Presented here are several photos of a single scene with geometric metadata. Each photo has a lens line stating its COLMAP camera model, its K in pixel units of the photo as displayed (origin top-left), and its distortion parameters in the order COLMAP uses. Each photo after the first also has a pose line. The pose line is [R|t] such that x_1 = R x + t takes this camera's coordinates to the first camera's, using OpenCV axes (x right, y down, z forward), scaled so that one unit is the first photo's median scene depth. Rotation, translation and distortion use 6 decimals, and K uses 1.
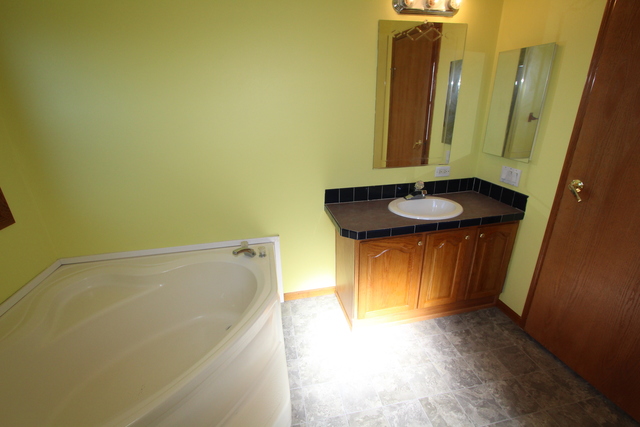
lens RADIAL K [[294.1, 0, 321.1], [0, 294.1, 210.3], [0, 0, 1]] dist [-0.019778, -0.000045]
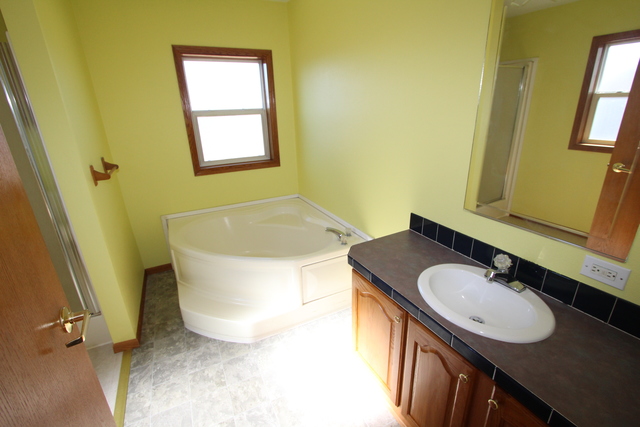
lens RADIAL K [[294.1, 0, 321.3], [0, 294.1, 218.3], [0, 0, 1]] dist [-0.019778, -0.000045]
pose [[0.266010, 0.358683, -0.894754, 0.760998], [-0.328144, 0.906456, 0.265817, -0.208699], [0.906400, 0.222899, 0.358826, 0.505173]]
